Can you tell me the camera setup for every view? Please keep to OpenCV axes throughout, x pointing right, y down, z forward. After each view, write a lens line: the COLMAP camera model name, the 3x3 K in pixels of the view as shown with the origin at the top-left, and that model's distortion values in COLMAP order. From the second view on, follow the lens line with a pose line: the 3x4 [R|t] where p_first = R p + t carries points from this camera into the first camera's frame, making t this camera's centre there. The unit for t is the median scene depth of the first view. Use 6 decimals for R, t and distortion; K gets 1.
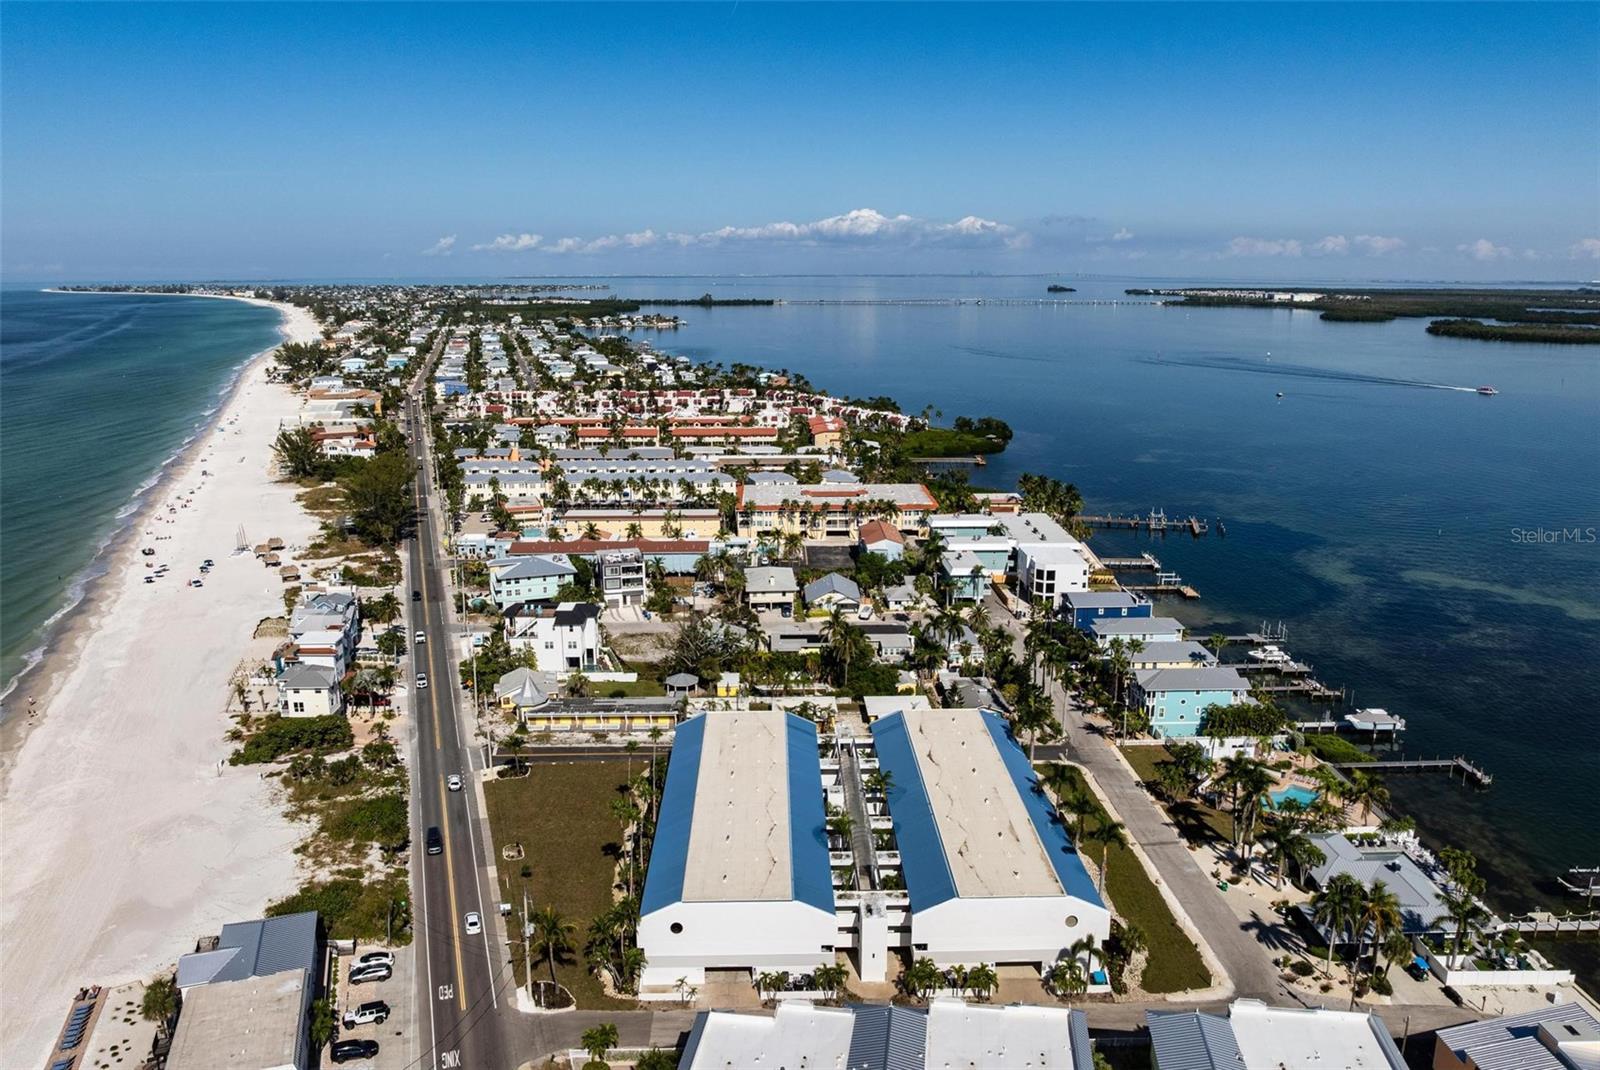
lens RADIAL K [[1125.6, 0, 800.0], [0, 1125.6, 535.0], [0, 0, 1]] dist [-0.044383, 0.006033]
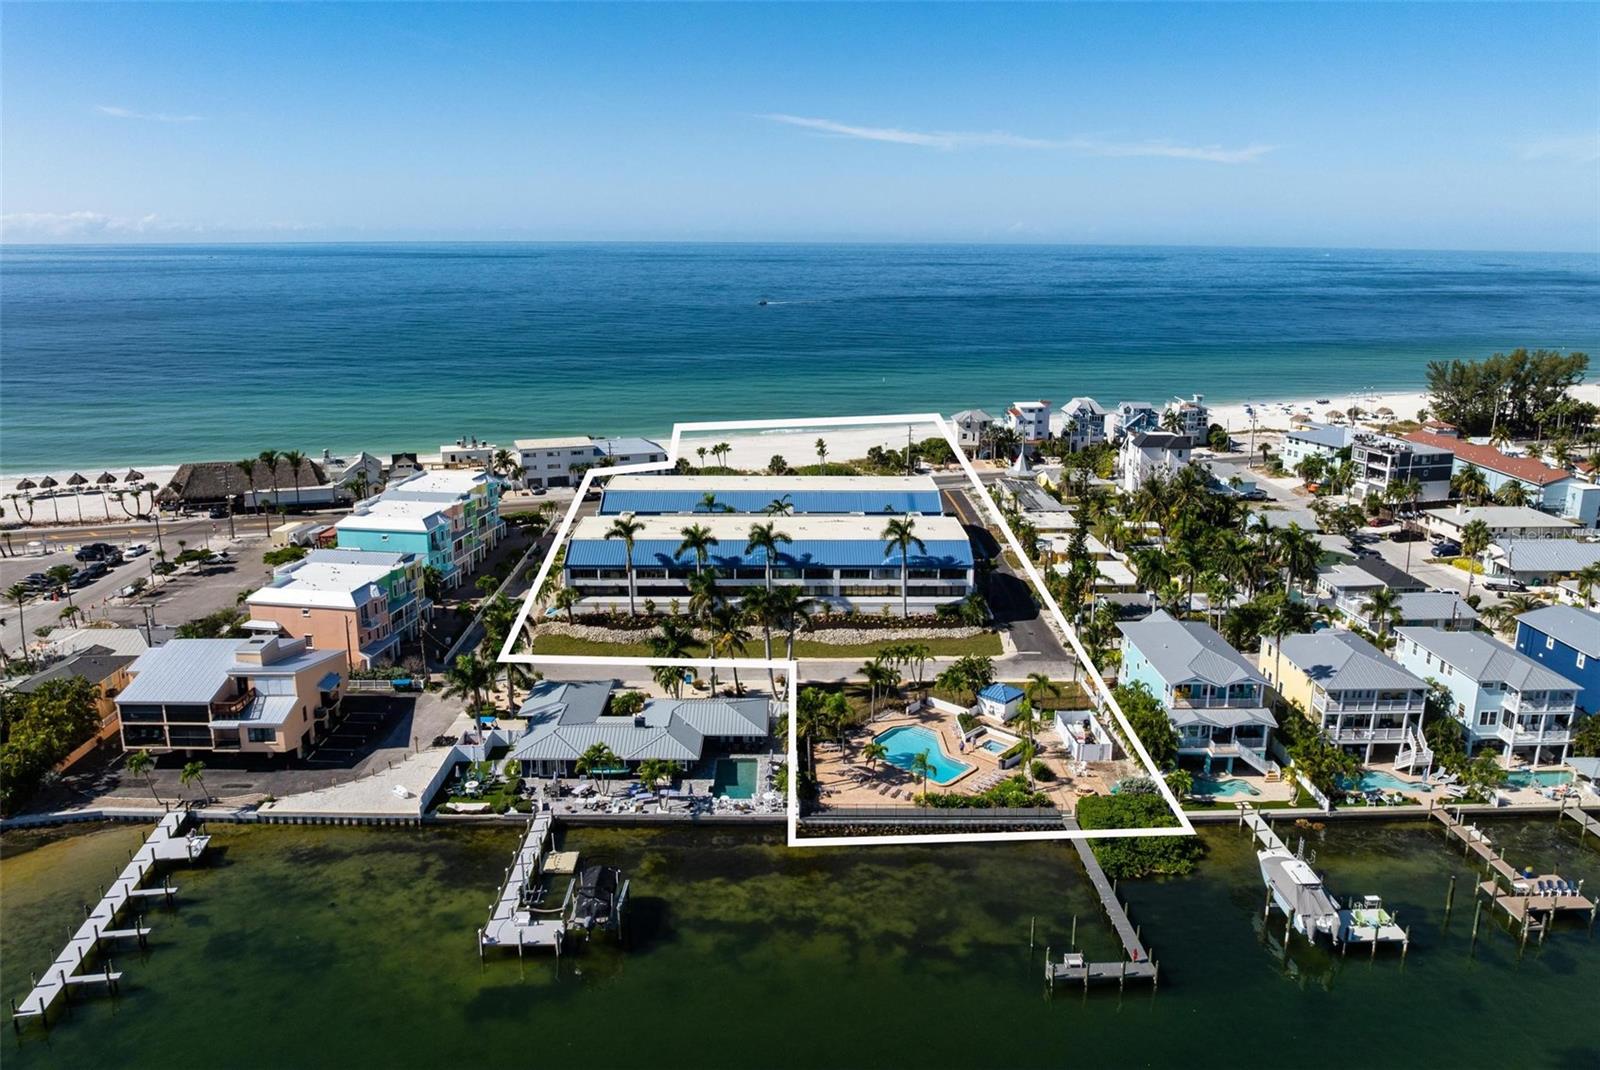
lens RADIAL K [[1118.1, 0, 813.7], [0, 1118.1, 536.3], [0, 0, 1]] dist [0.007719, -0.118601]
pose [[0.003637, 0.258885, -0.965901, 0.667793], [-0.231650, 0.939852, 0.251031, -0.025641], [0.972792, 0.222838, 0.063389, 0.548263]]
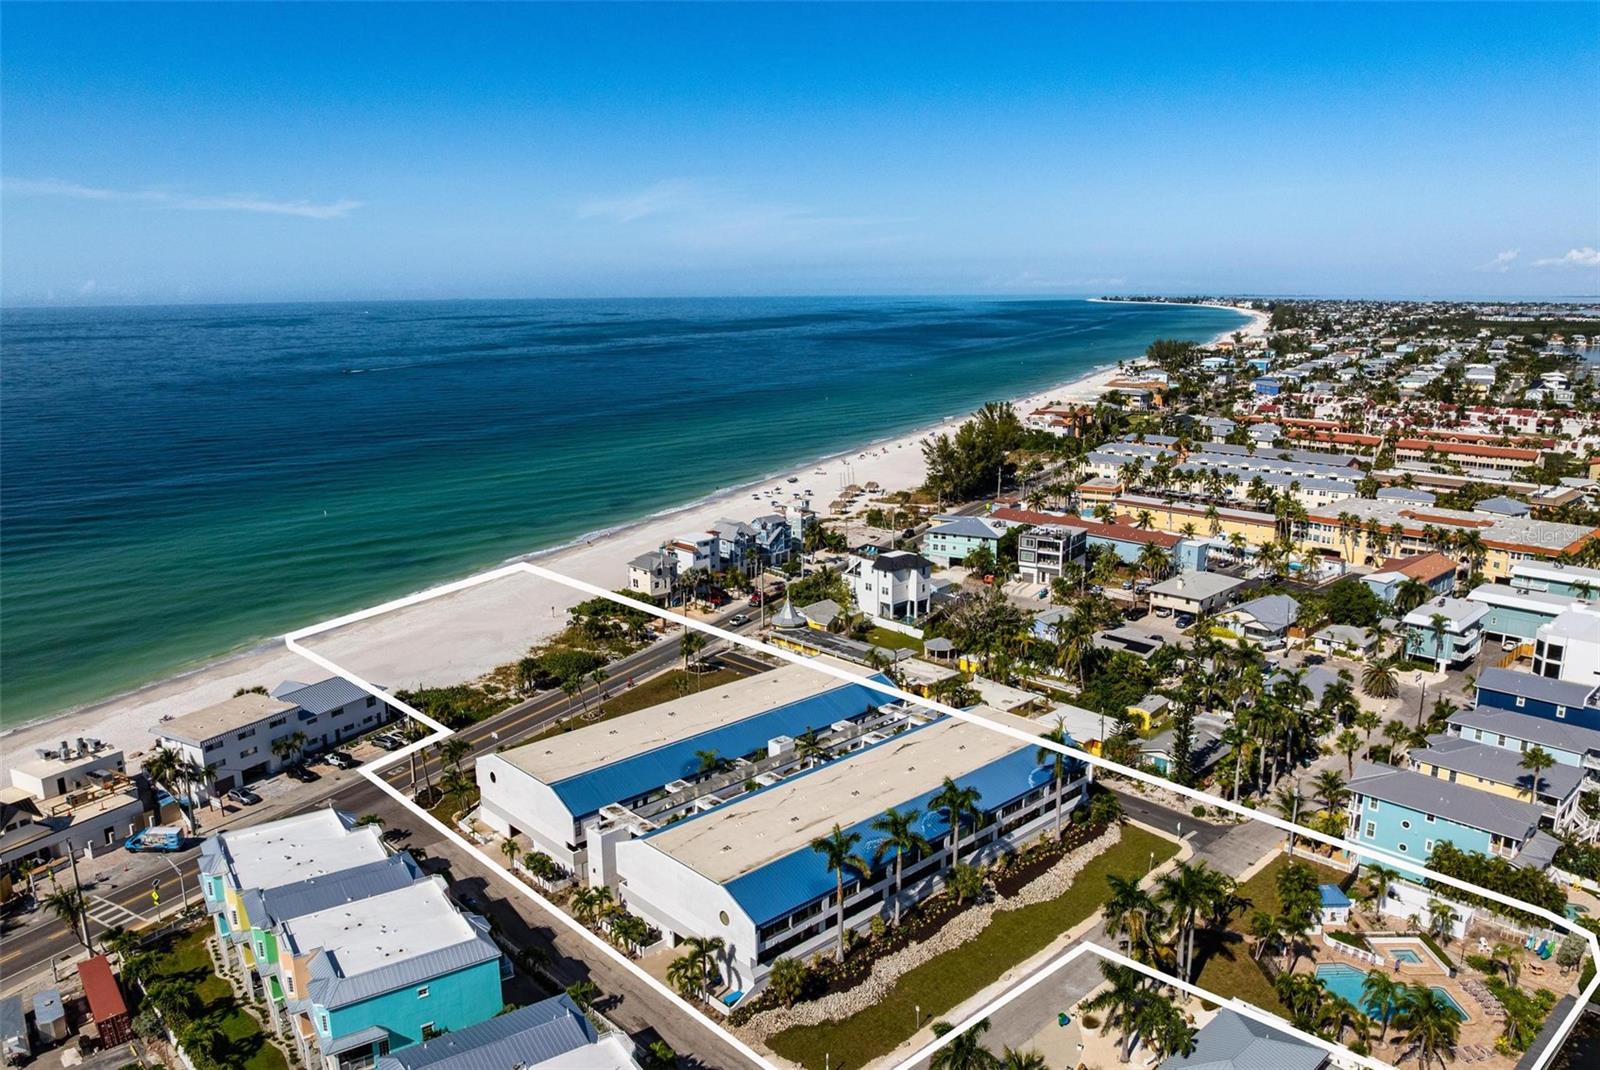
lens RADIAL K [[1124.5, 0, 804.7], [0, 1124.5, 580.8], [0, 0, 1]] dist [-0.037117, 0.000014]
pose [[0.668014, 0.181269, -0.721734, 0.394494], [-0.162214, 0.982025, 0.096503, 0.002744], [0.726254, 0.052610, 0.685411, 0.211791]]
